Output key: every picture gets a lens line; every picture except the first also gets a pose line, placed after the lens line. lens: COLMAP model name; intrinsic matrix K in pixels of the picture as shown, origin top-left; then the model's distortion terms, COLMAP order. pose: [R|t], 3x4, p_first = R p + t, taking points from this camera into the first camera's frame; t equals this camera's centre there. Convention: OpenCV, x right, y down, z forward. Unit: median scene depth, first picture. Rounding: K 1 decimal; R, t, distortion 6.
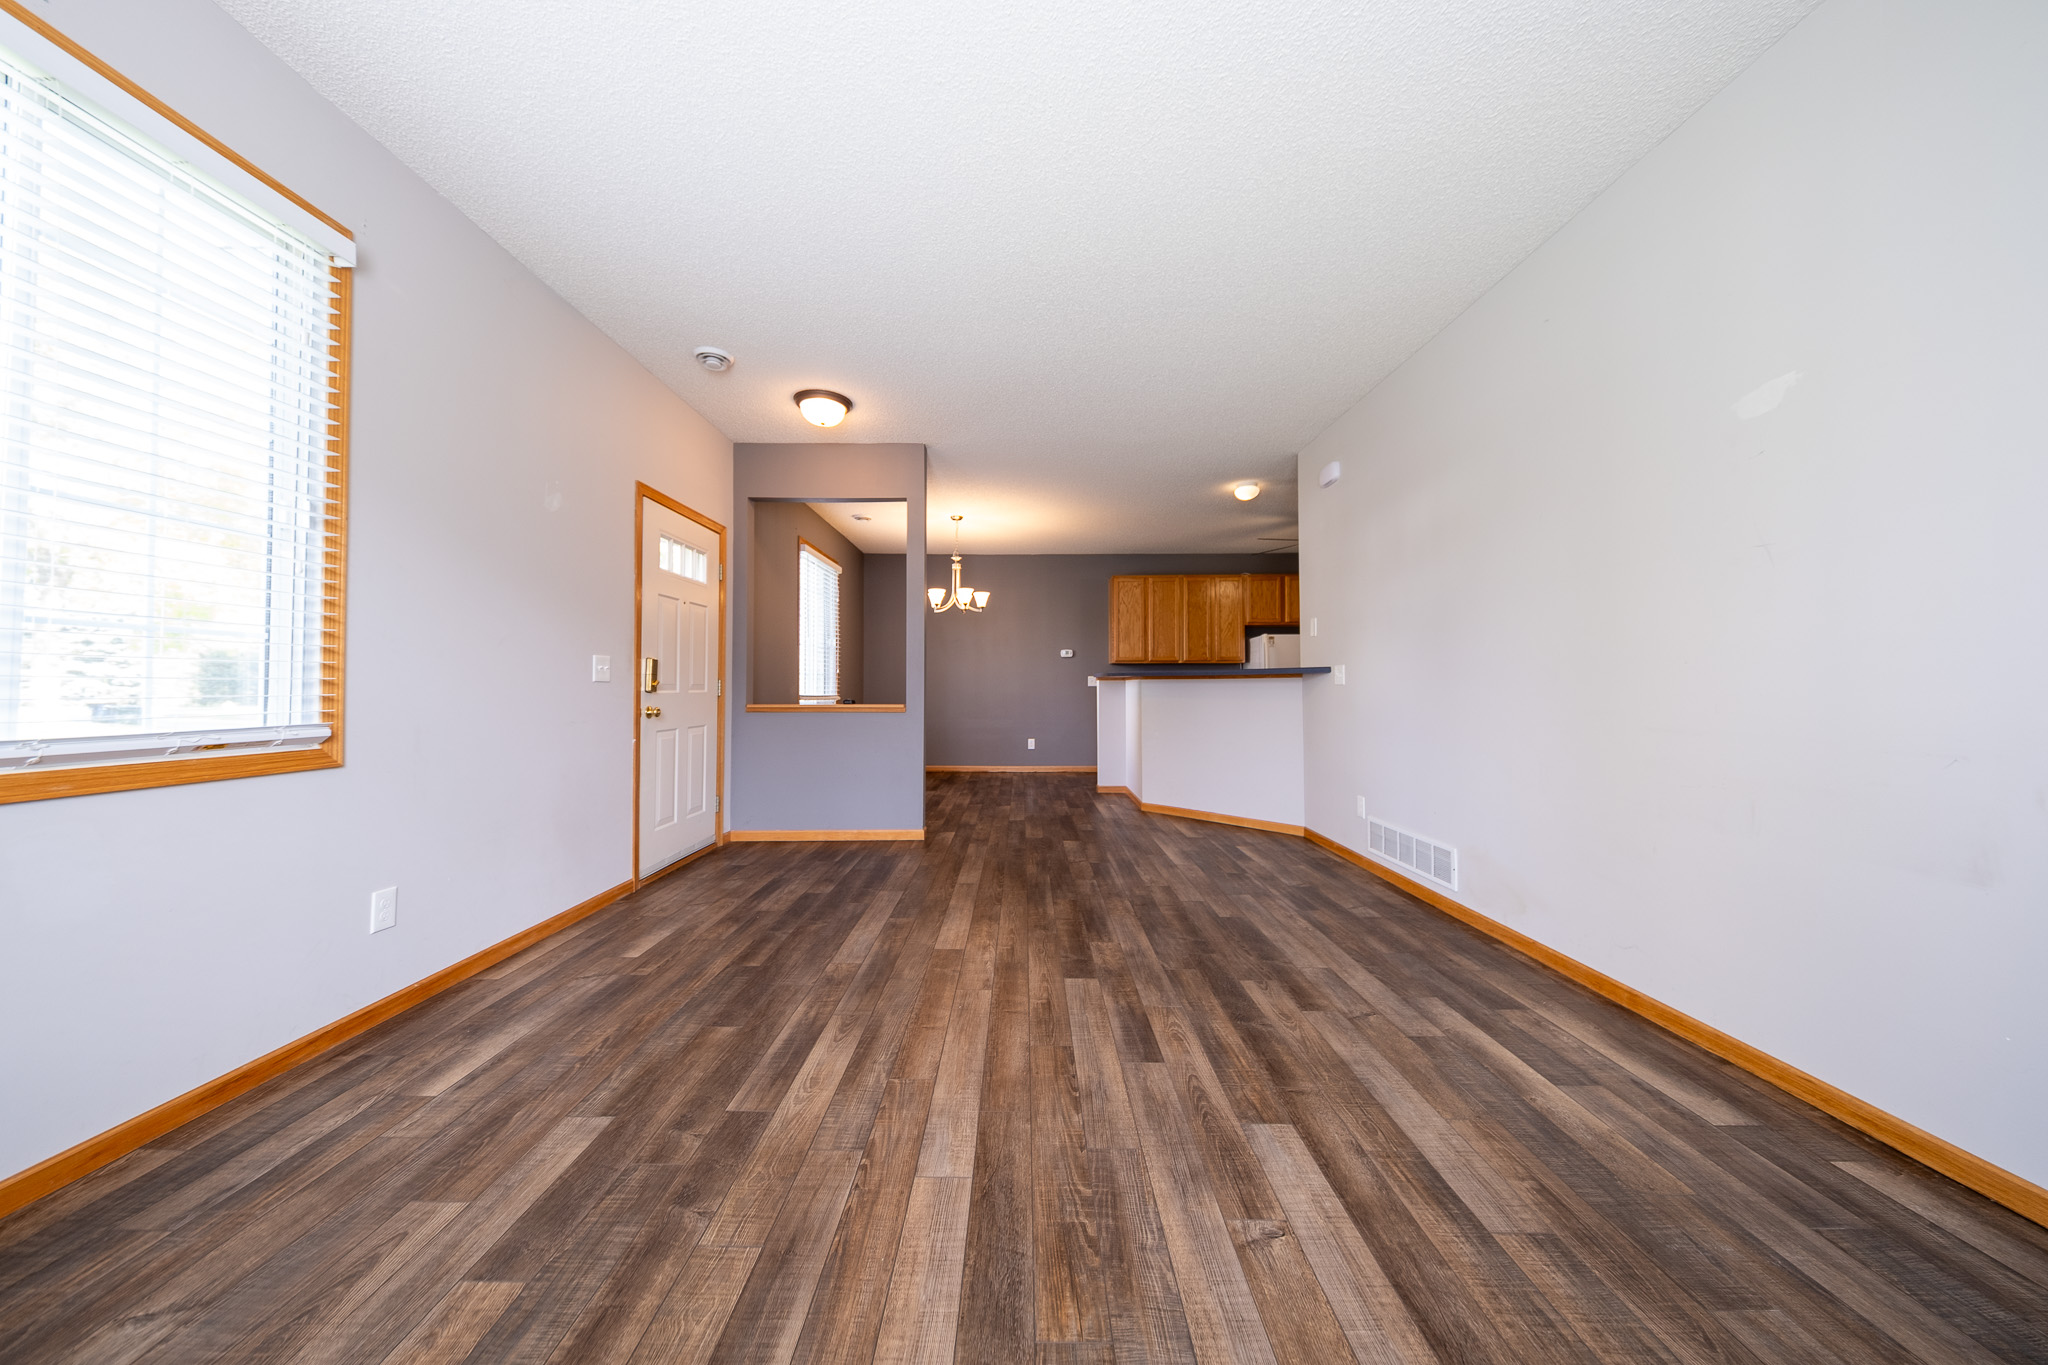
lens RADIAL K [[695.1, 0, 1017.4], [0, 695.1, 679.4], [0, 0, 1]] dist [0.000979, -0.000707]
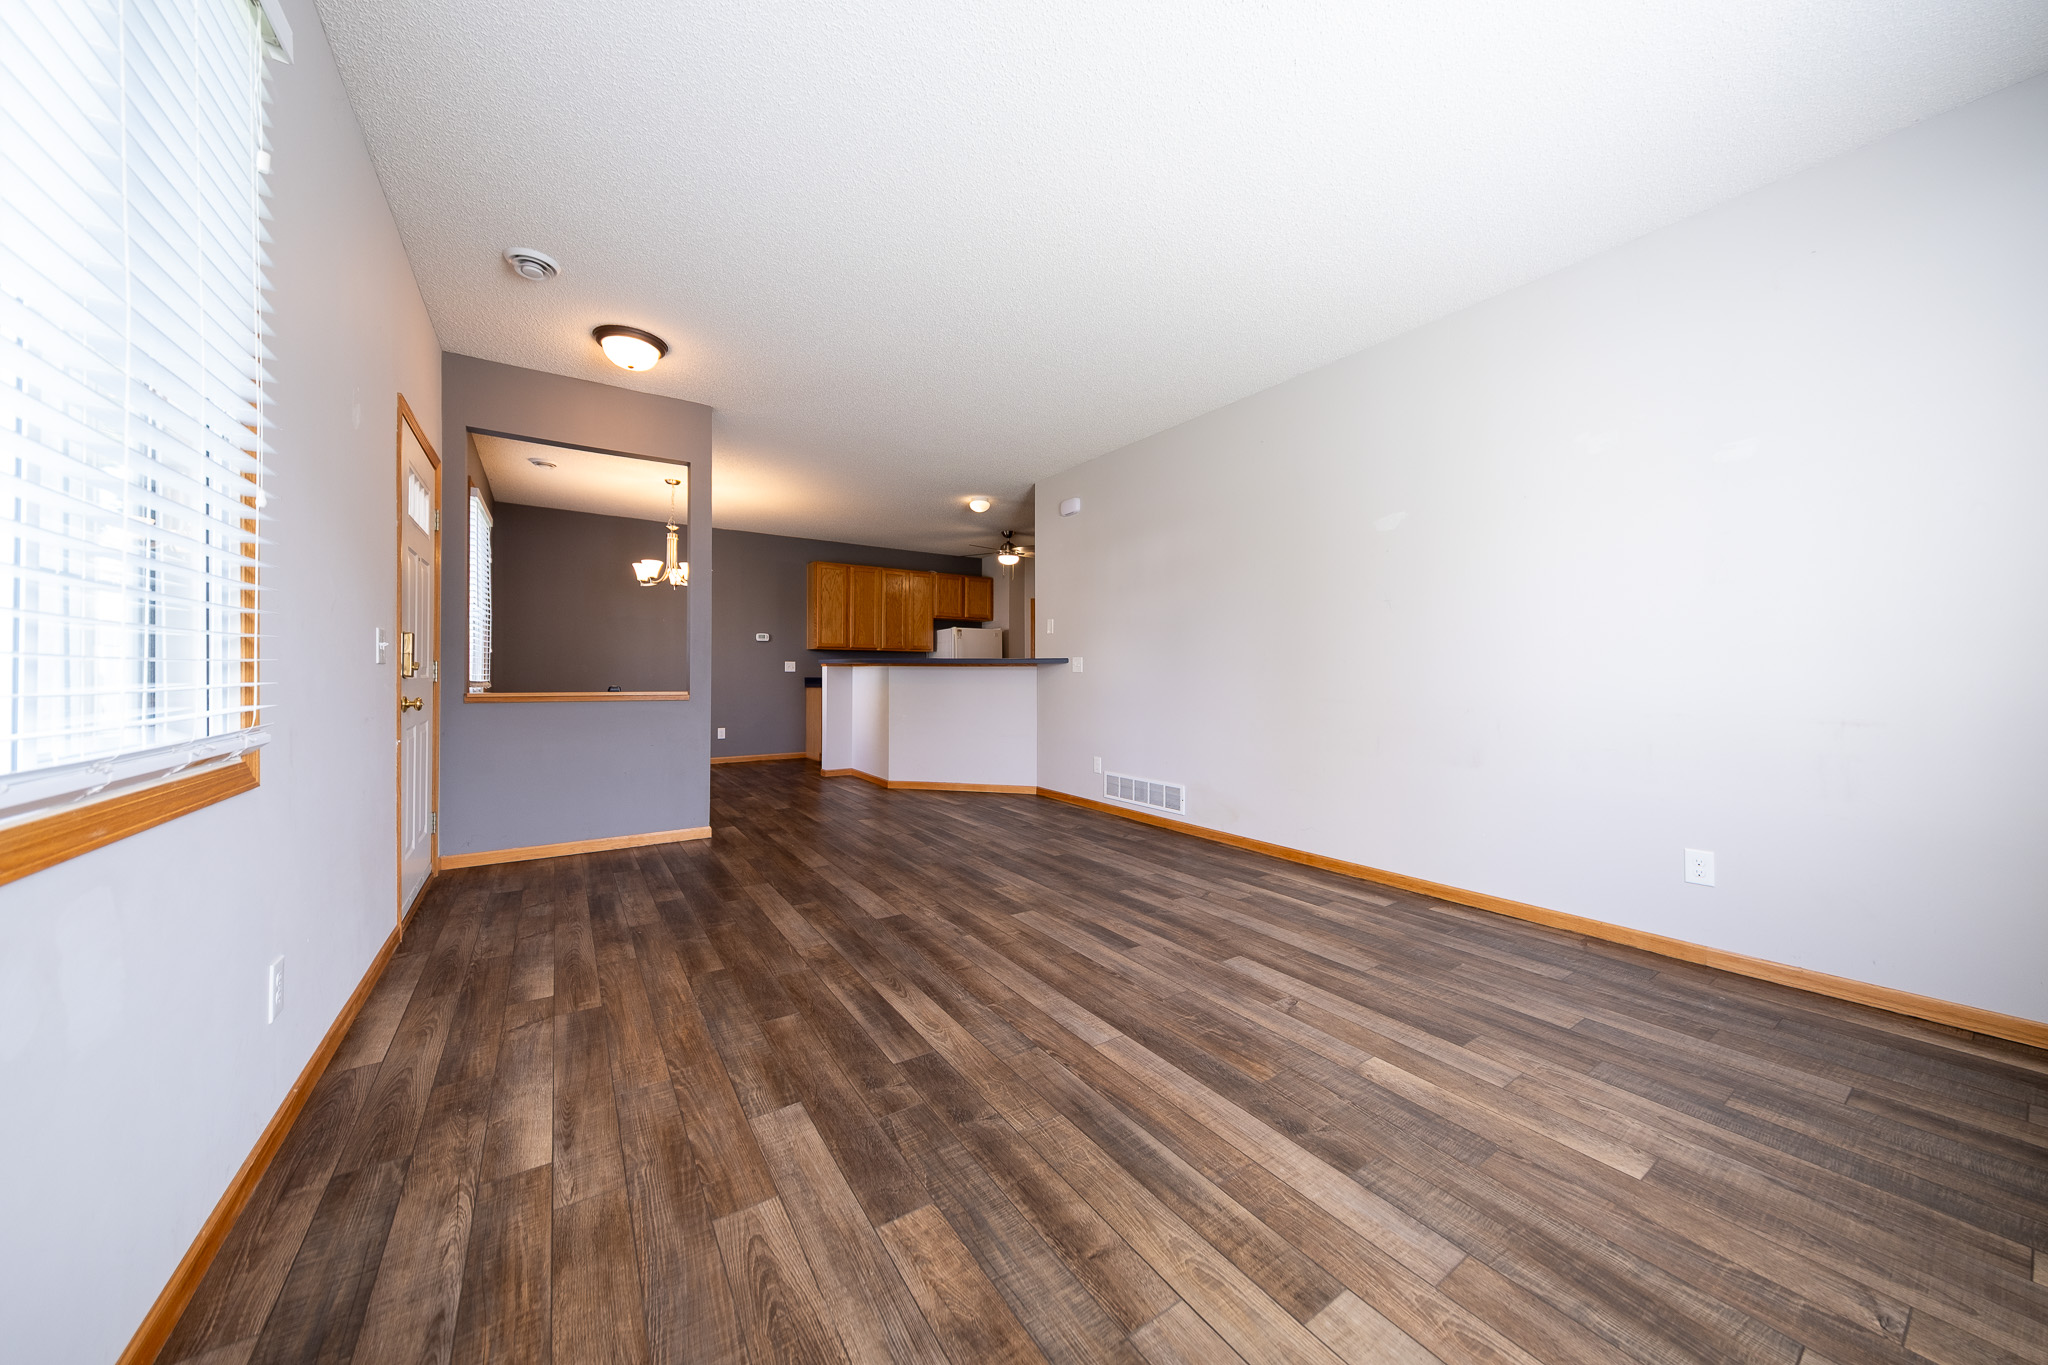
lens RADIAL K [[695.1, 0, 1022.3], [0, 695.1, 678.3], [0, 0, 1]] dist [0.000979, -0.000707]
pose [[0.824229, 0.000712, 0.566256, -0.665515], [-0.011273, 0.999822, 0.015151, 0.001681], [-0.566144, -0.018871, 0.824090, 0.005575]]
